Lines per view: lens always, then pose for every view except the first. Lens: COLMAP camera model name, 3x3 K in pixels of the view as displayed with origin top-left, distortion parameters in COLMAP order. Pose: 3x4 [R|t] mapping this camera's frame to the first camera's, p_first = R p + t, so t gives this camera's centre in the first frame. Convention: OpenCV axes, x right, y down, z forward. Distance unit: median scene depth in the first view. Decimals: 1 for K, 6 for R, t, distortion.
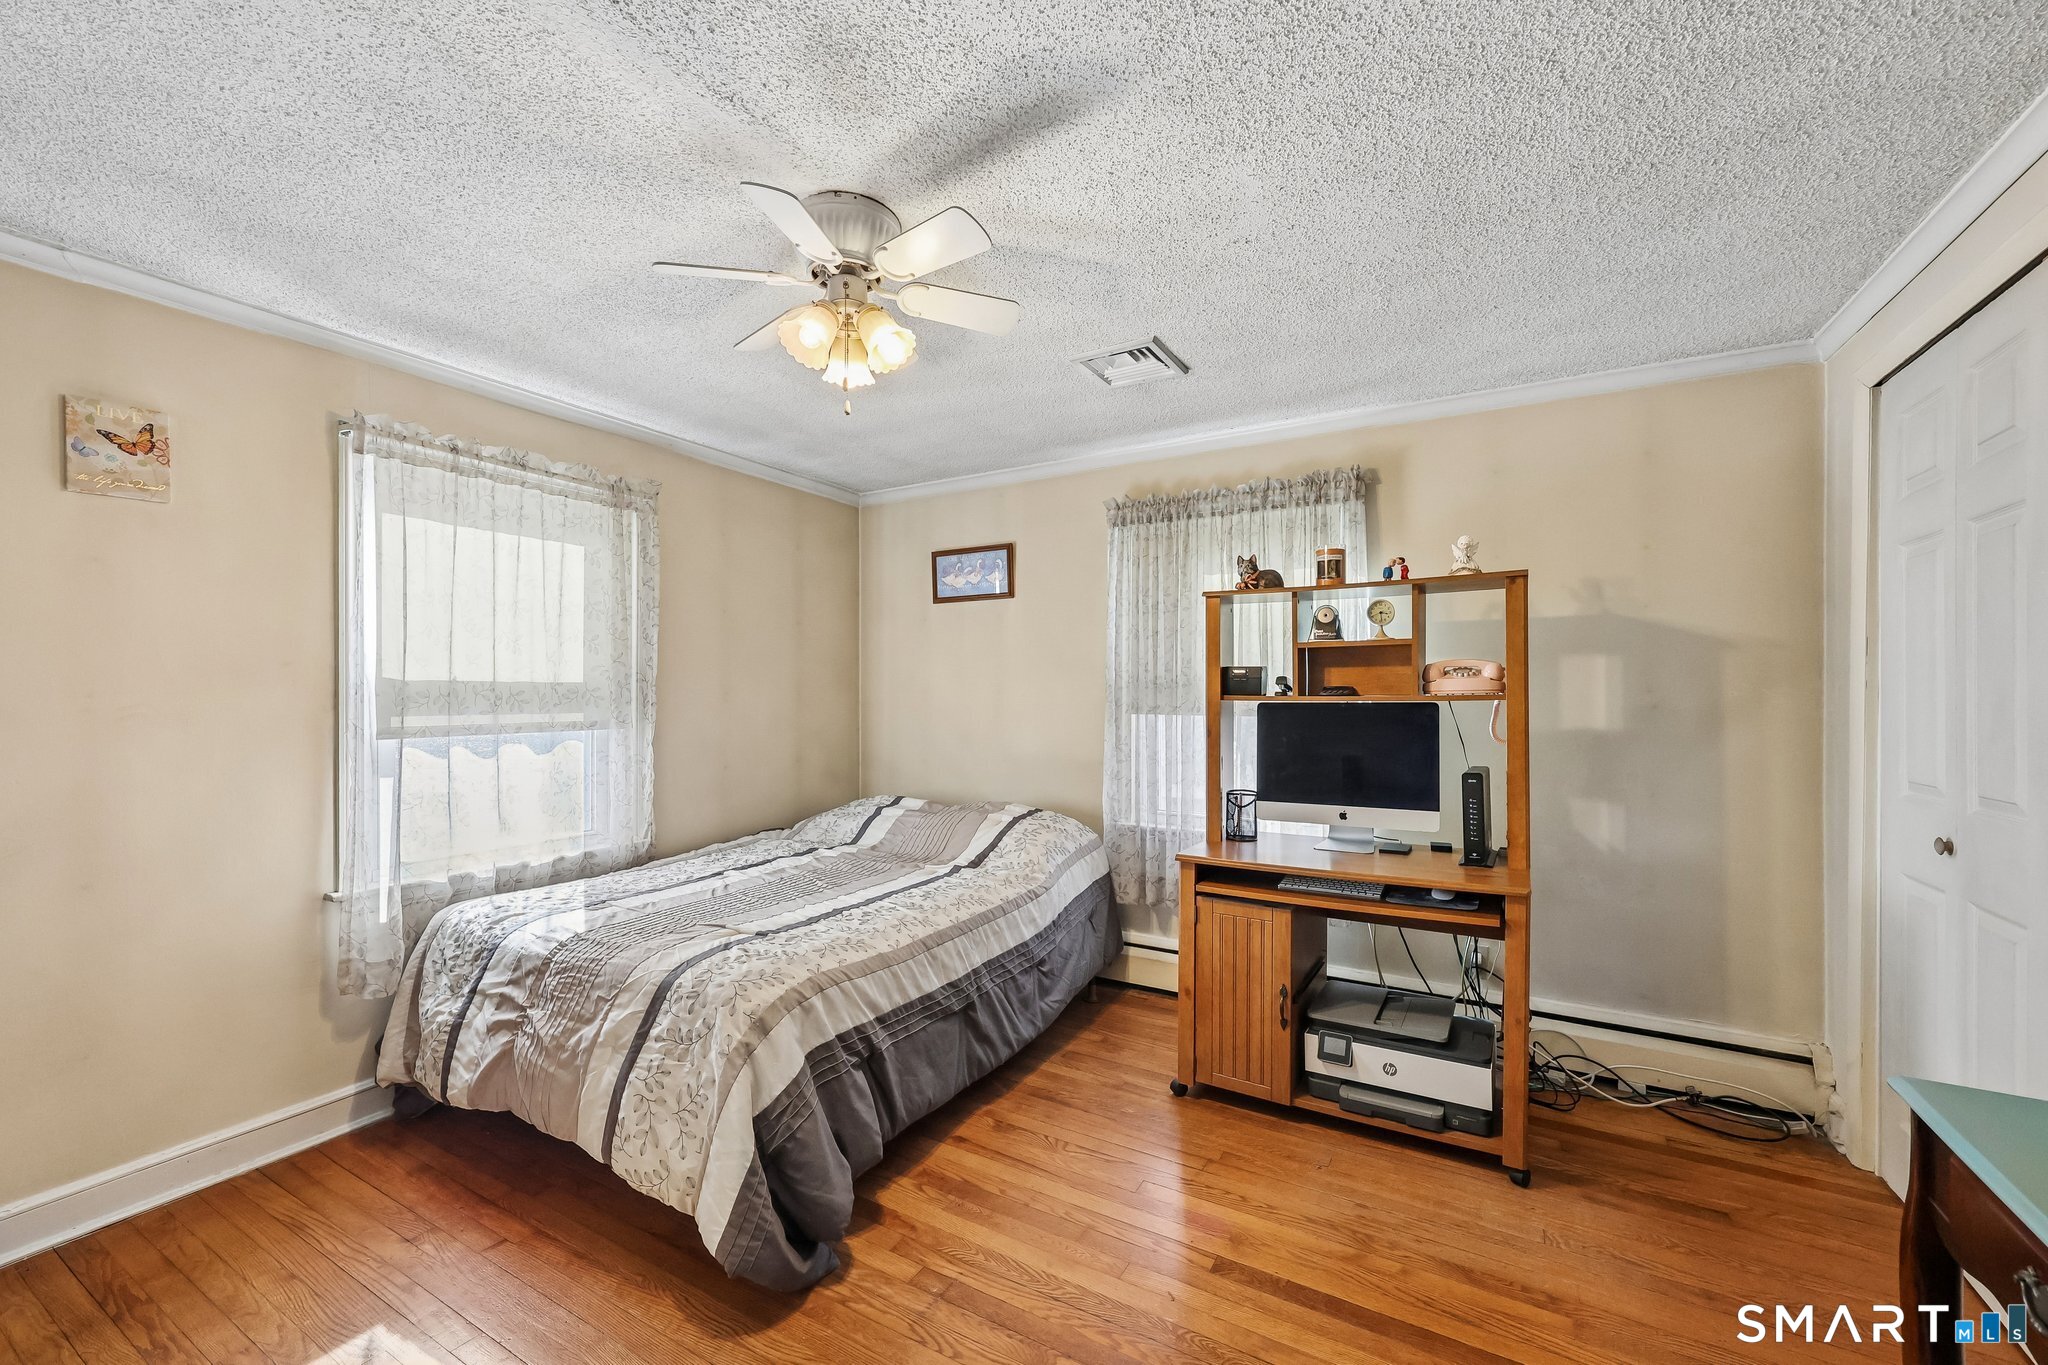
lens RADIAL K [[914.3, 0, 1016.5], [0, 914.3, 689.0], [0, 0, 1]] dist [0.004045, 0.000780]
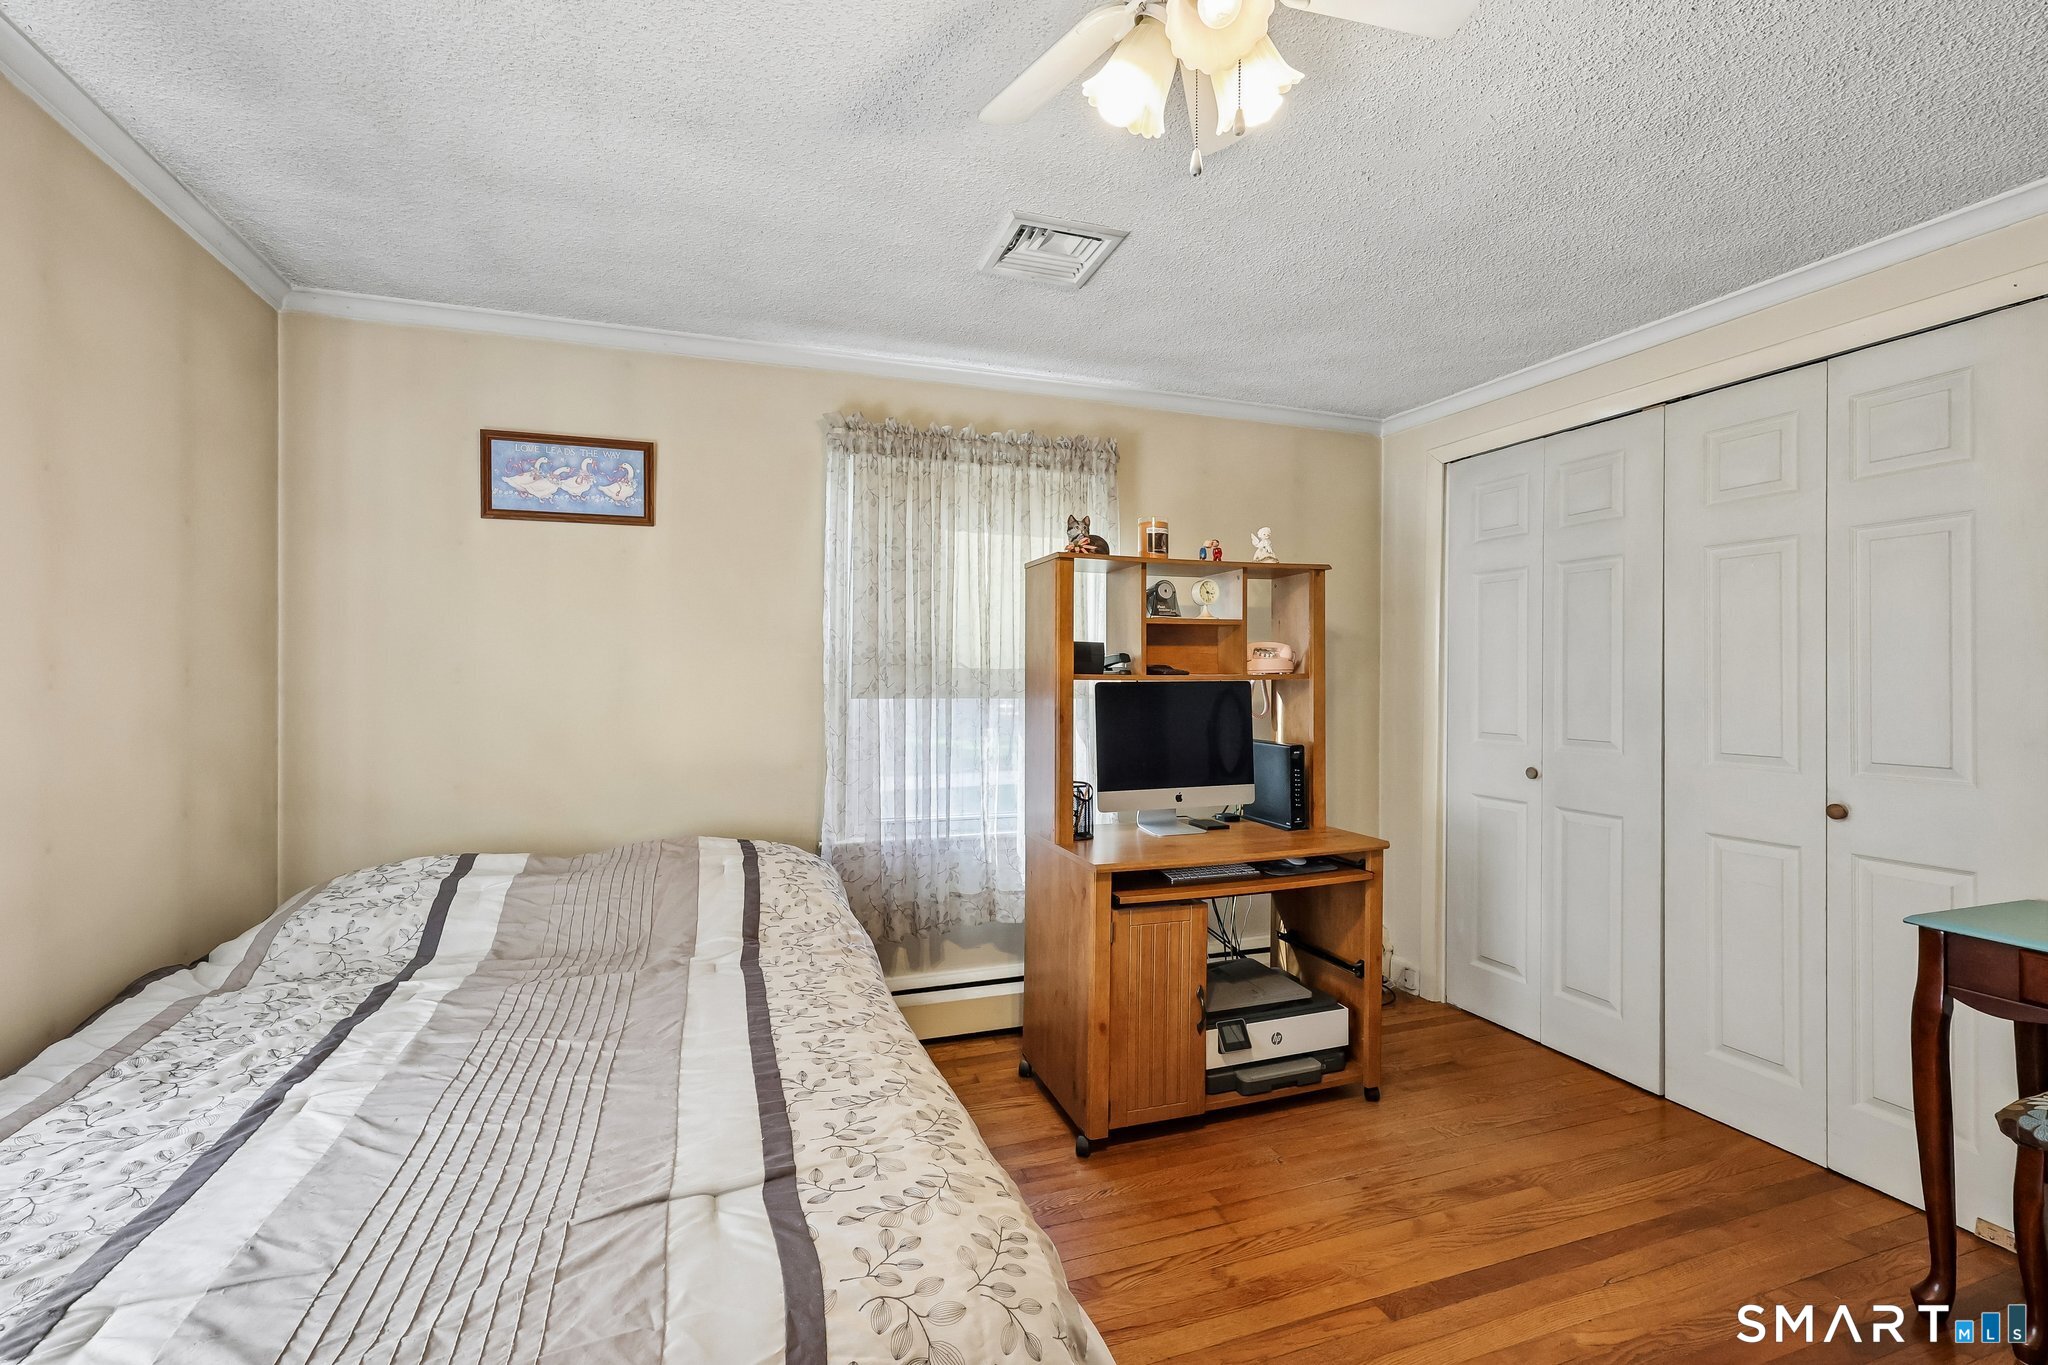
lens RADIAL K [[914.3, 0, 1002.0], [0, 914.3, 673.7], [0, 0, 1]] dist [0.004045, 0.000780]
pose [[0.601680, 0.001434, 0.798736, -0.509031], [-0.006026, 0.999978, 0.002744, 0.004456], [-0.798715, -0.006464, 0.601675, 0.537250]]
